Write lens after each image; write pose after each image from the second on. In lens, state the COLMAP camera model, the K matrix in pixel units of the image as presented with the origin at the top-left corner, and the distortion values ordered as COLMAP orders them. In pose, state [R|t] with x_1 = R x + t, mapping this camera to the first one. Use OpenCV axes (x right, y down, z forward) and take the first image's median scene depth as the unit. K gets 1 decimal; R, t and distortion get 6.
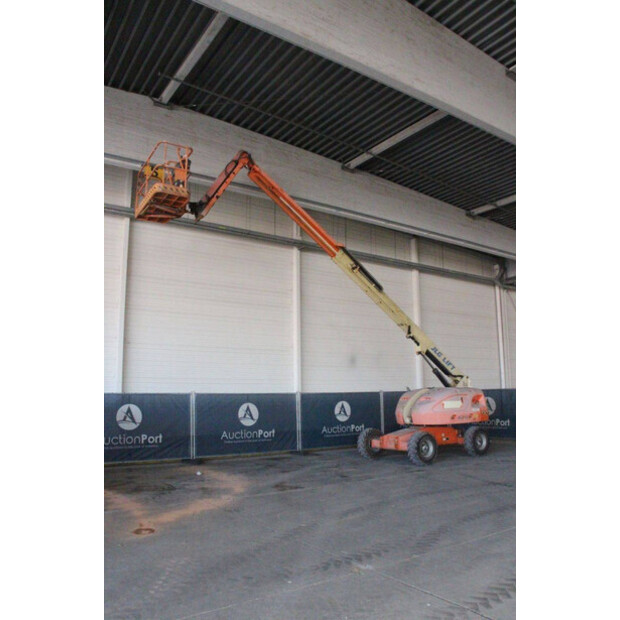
lens RADIAL K [[503.3, 0, 305.9], [0, 503.3, 318.5], [0, 0, 1]] dist [-0.118807, 0.002144]
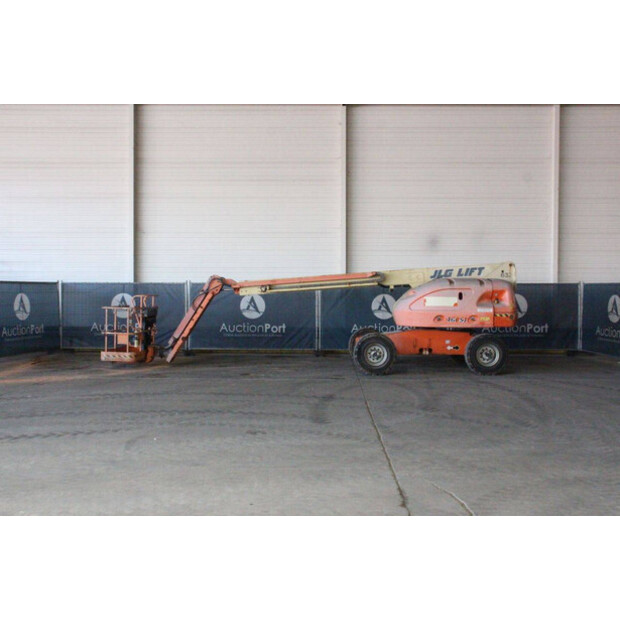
lens RADIAL K [[672.9, 0, 315.0], [0, 672.9, 307.4], [0, 0, 1]] dist [-0.036921, 0.000000]
pose [[0.823635, 0.030029, -0.566325, 0.692969], [0.073107, 0.984644, 0.158532, 0.008839], [0.562389, -0.171975, 0.808791, 0.079542]]
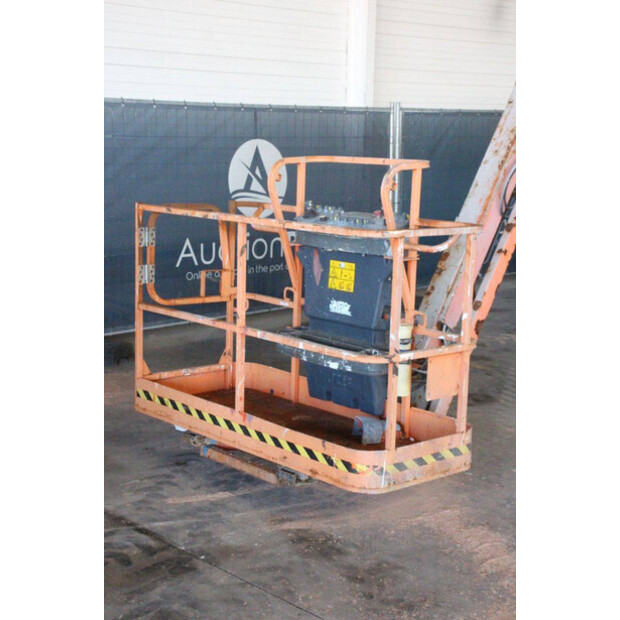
lens RADIAL K [[1044.9, 0, 309.4], [0, 1044.9, 306.9], [0, 0, 1]] dist [0.146982, 0.000000]
pose [[0.983092, -0.003545, 0.183078, -0.203890], [-0.056005, 0.946079, 0.319059, 0.068967], [-0.174337, -0.323917, 0.929884, 0.422579]]
